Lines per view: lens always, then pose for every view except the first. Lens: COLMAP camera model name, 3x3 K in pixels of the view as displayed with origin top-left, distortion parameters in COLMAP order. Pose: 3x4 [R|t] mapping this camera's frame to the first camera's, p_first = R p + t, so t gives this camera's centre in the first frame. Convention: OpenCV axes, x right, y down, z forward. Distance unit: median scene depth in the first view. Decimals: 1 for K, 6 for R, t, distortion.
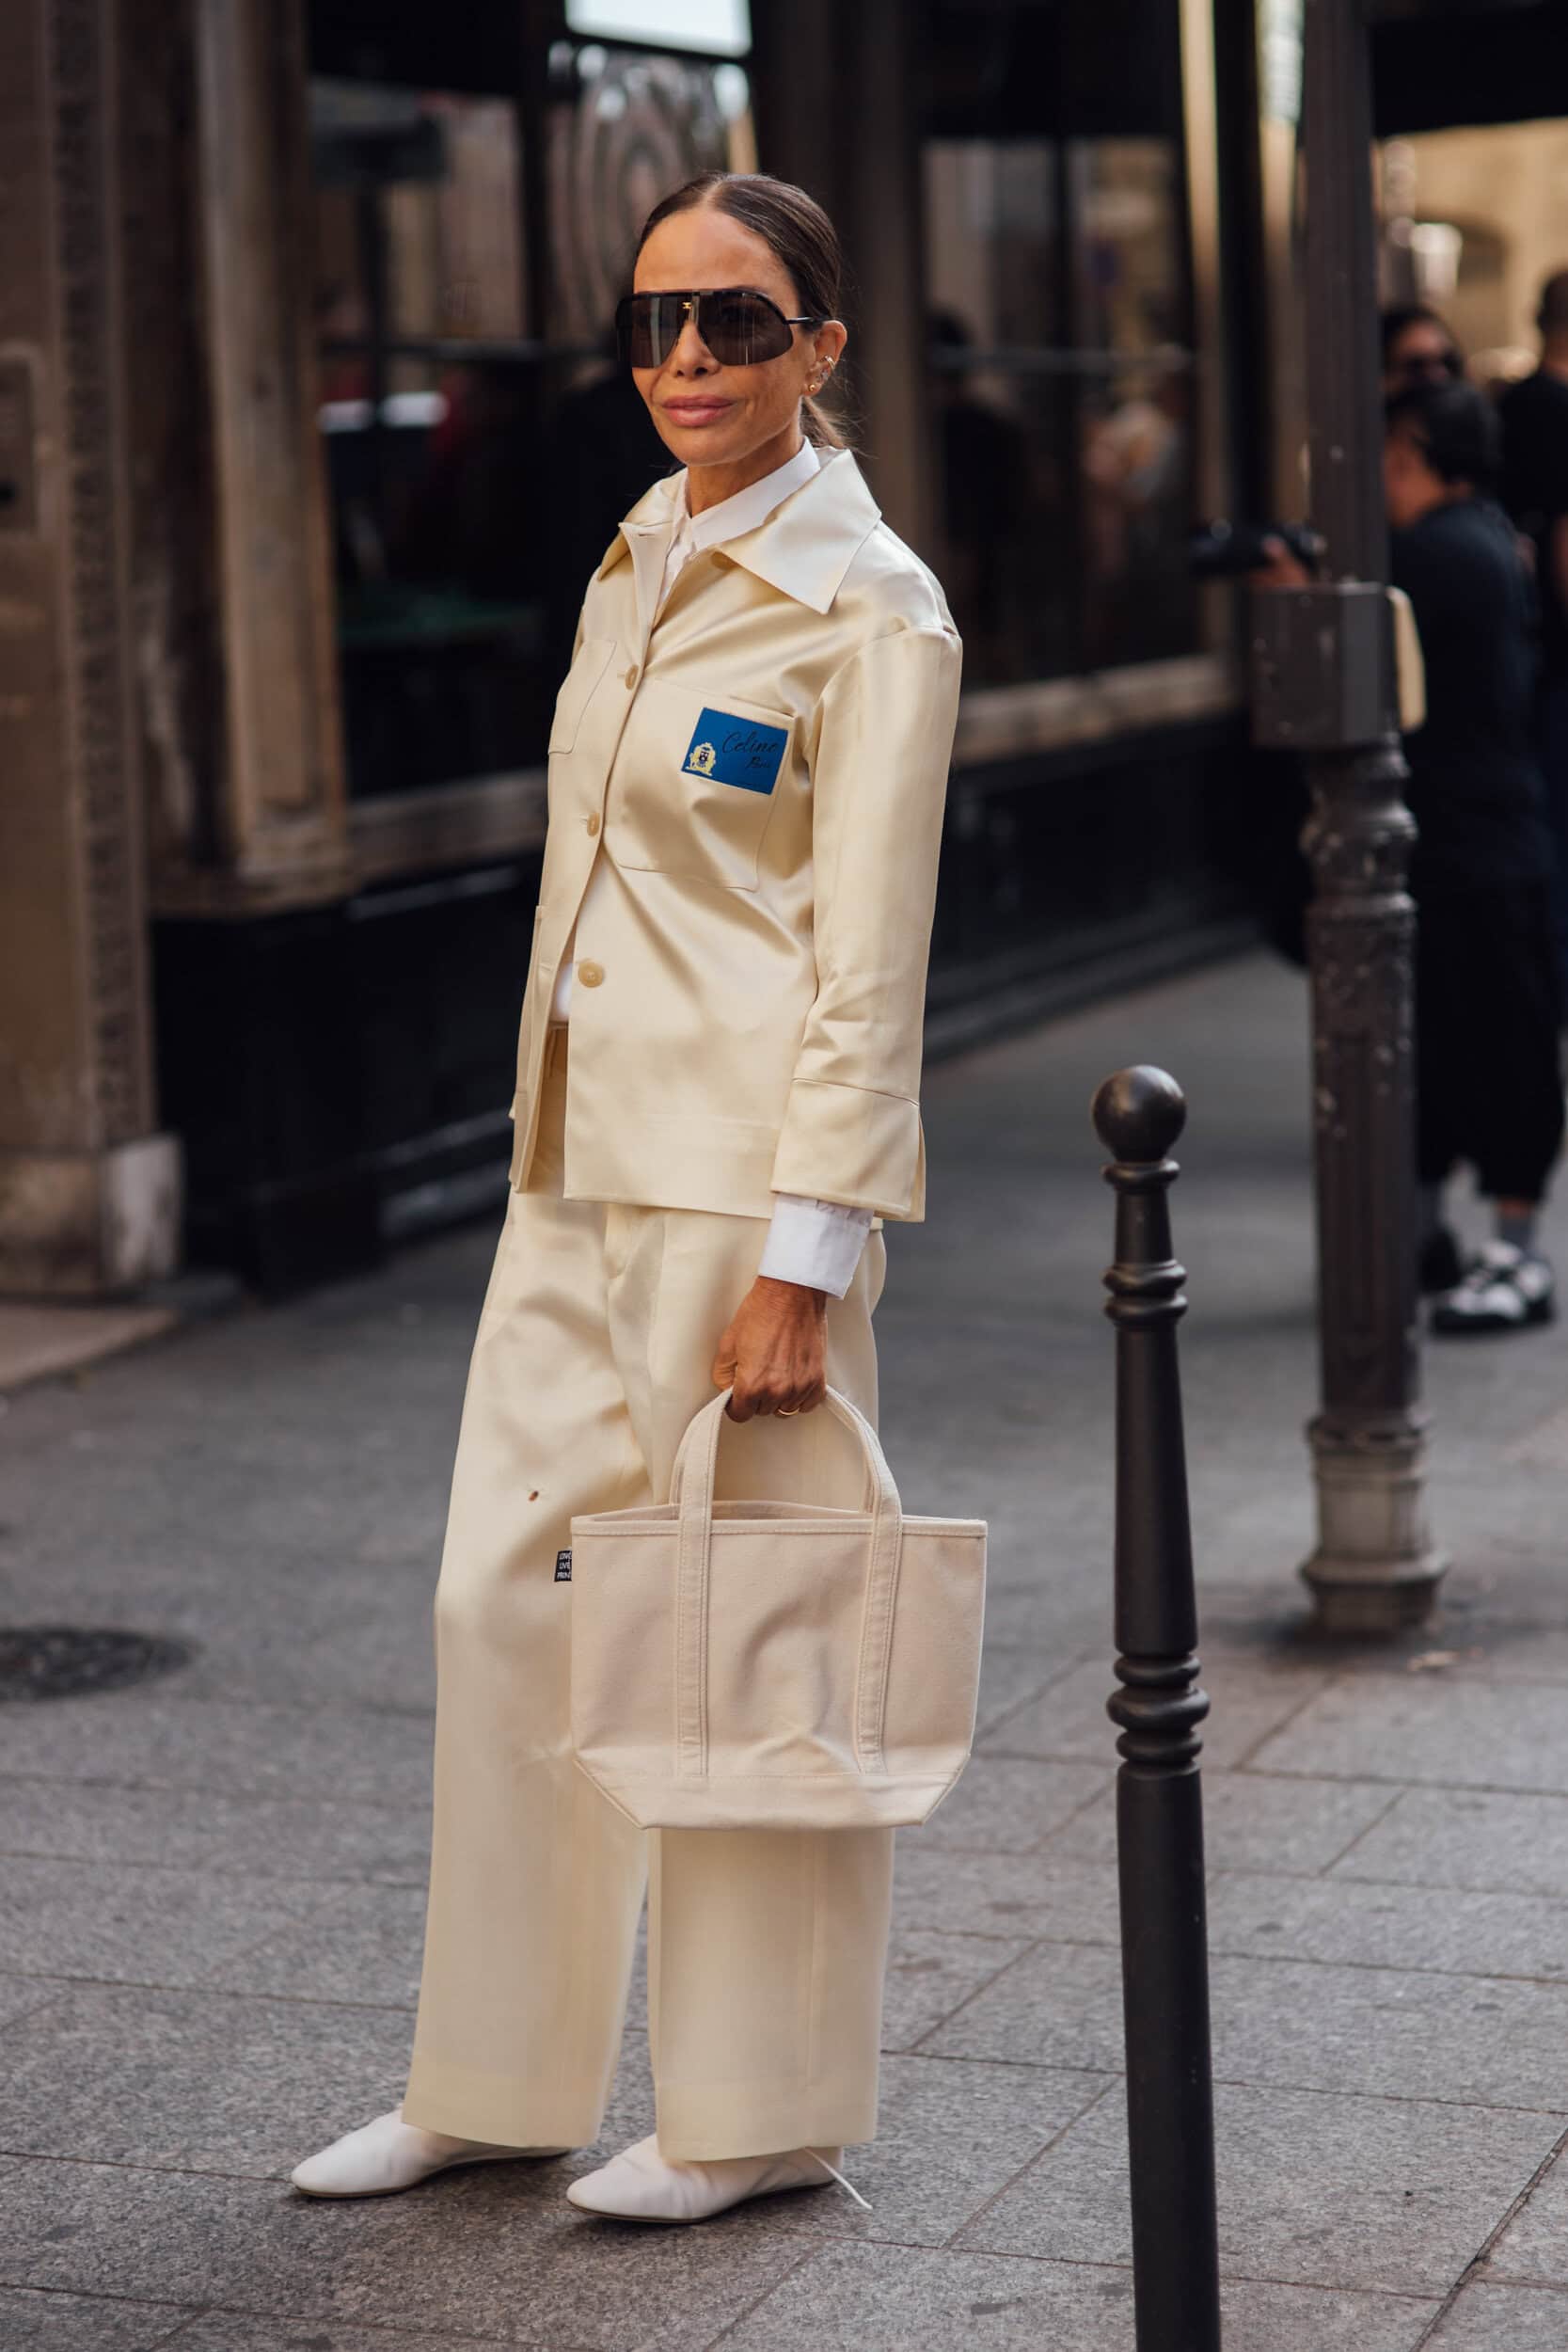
lens RADIAL K [[5782.9, 0, 784.5], [0, 5782.9, 1175.5], [0, 0, 1]] dist [0.017330, 0.000000]
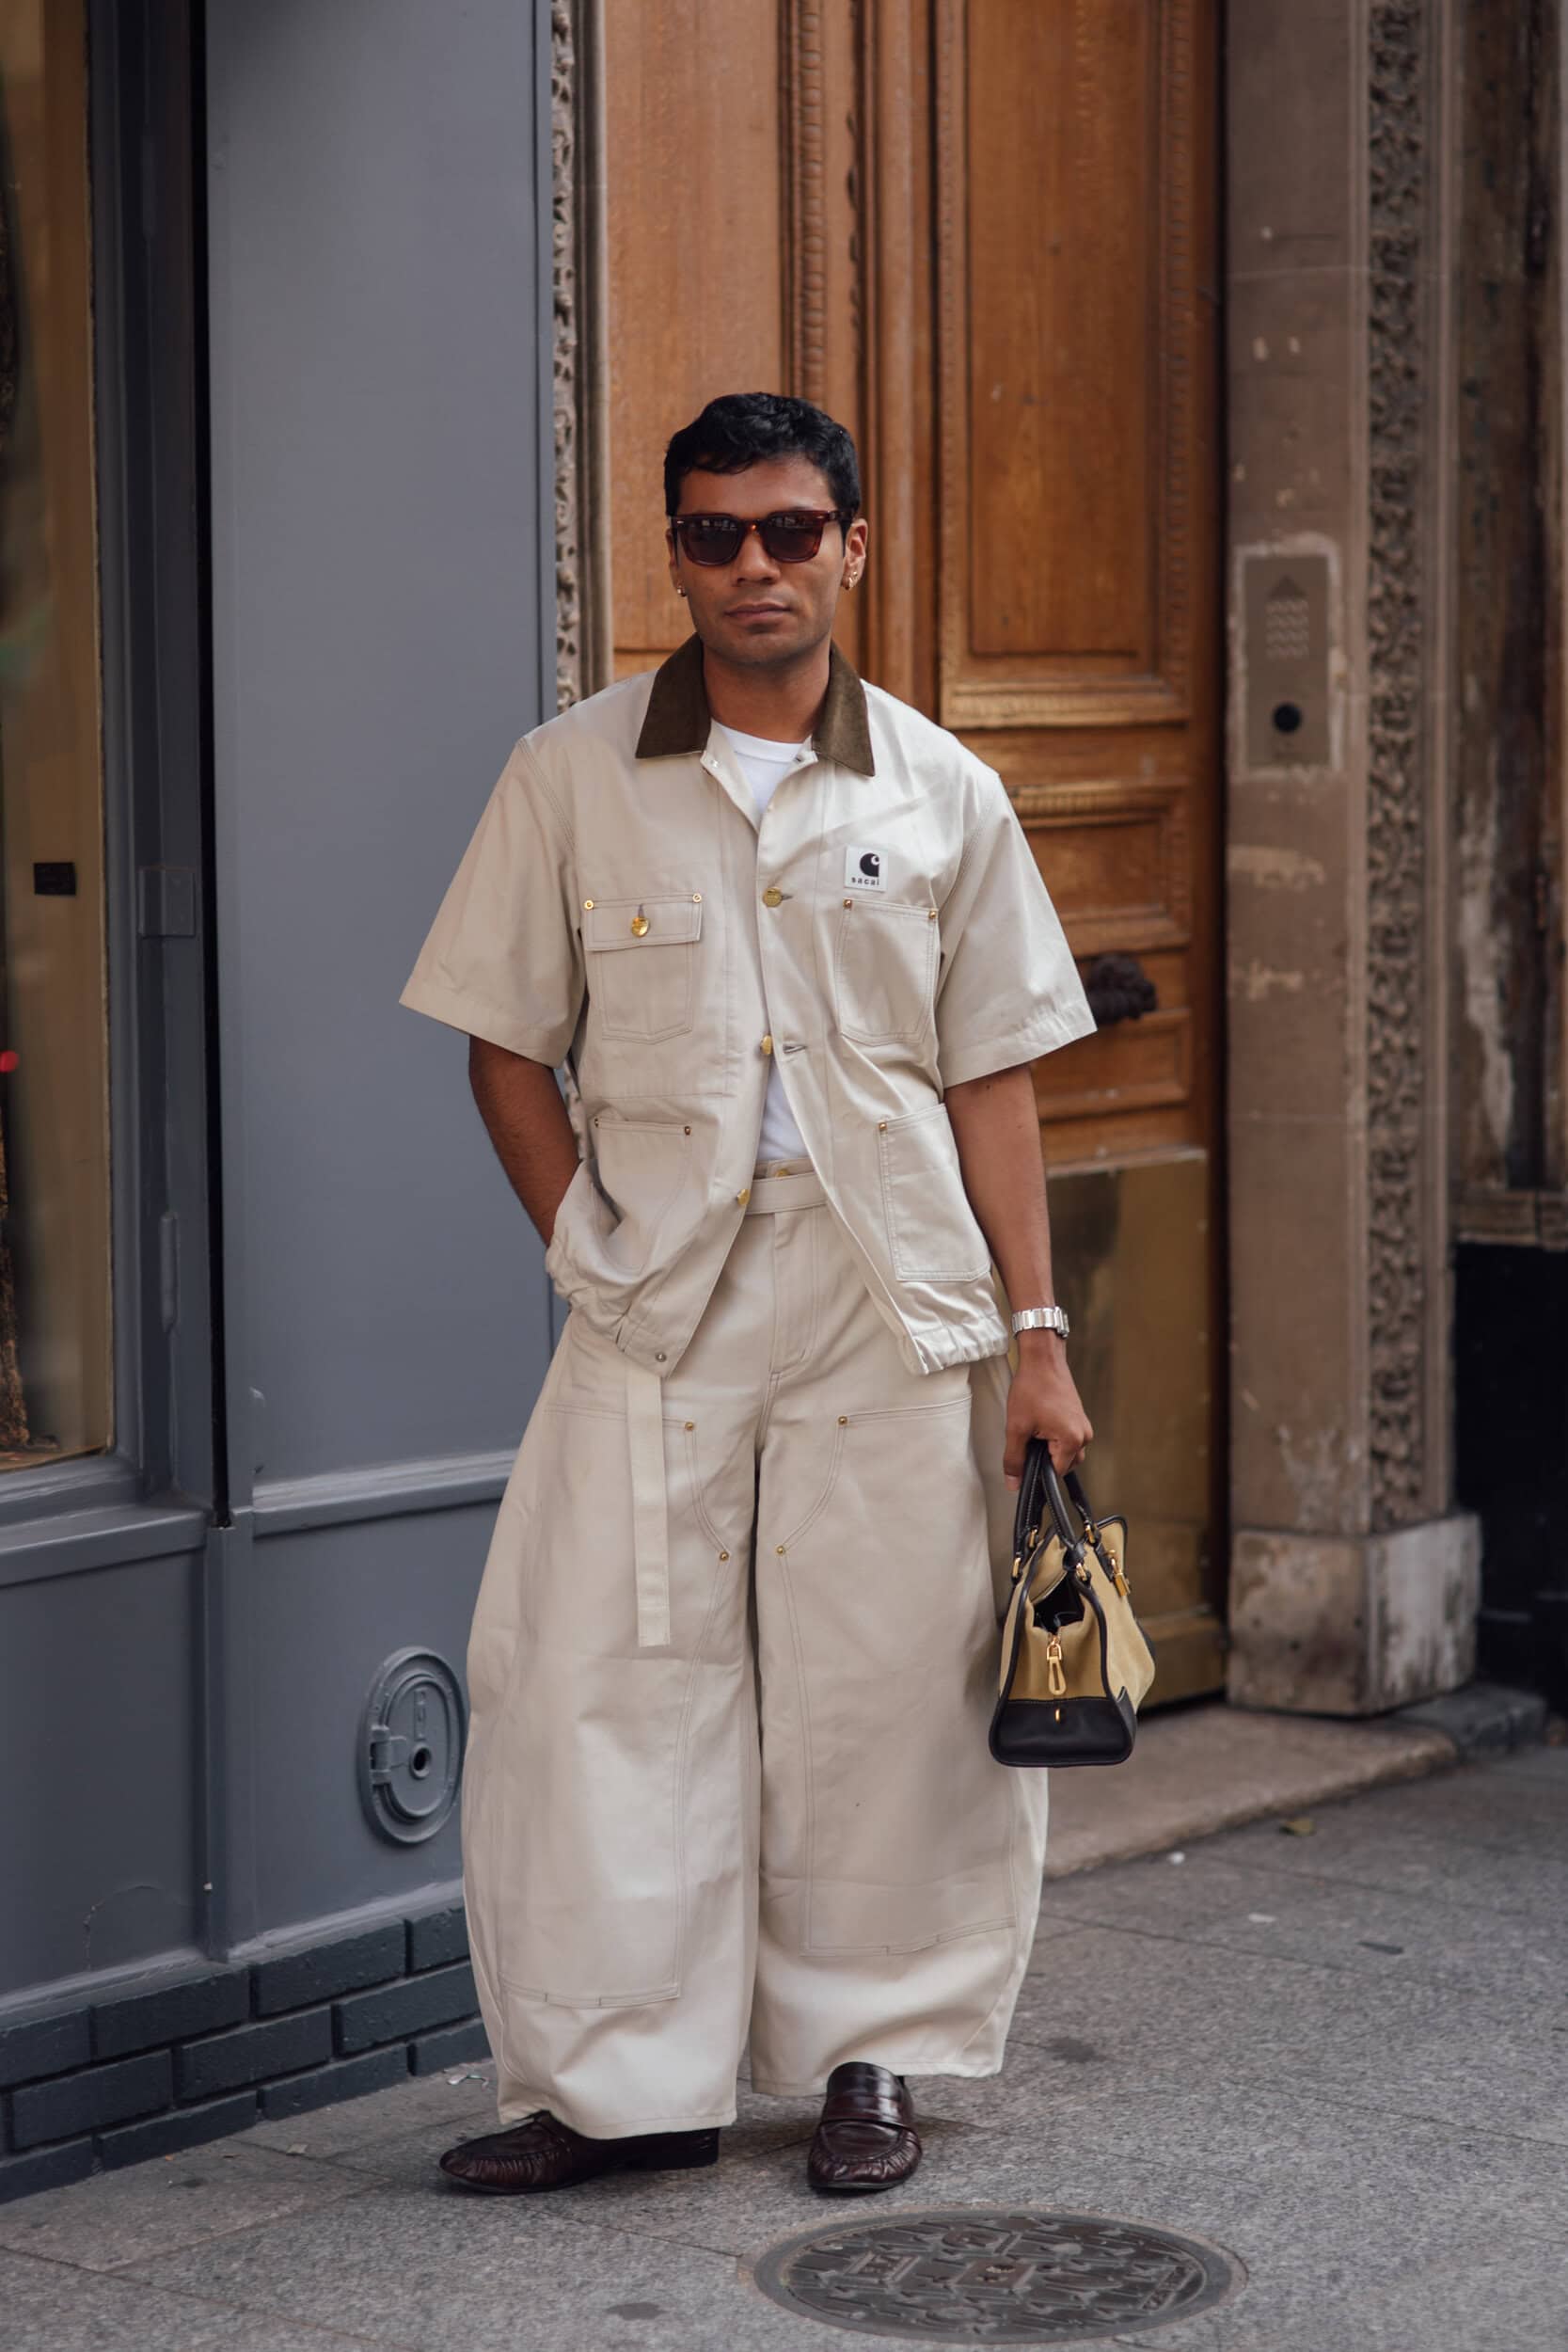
lens RADIAL K [[5782.9, 0, 783.7], [0, 5782.9, 1176.6], [0, 0, 1]] dist [0.017330, 0.000000]
pose [[0.949607, 0.048753, -0.309629, 0.051665], [-0.059284, 0.997936, -0.024689, -0.029153], [0.307786, 0.041801, 0.950537, 0.207375]]
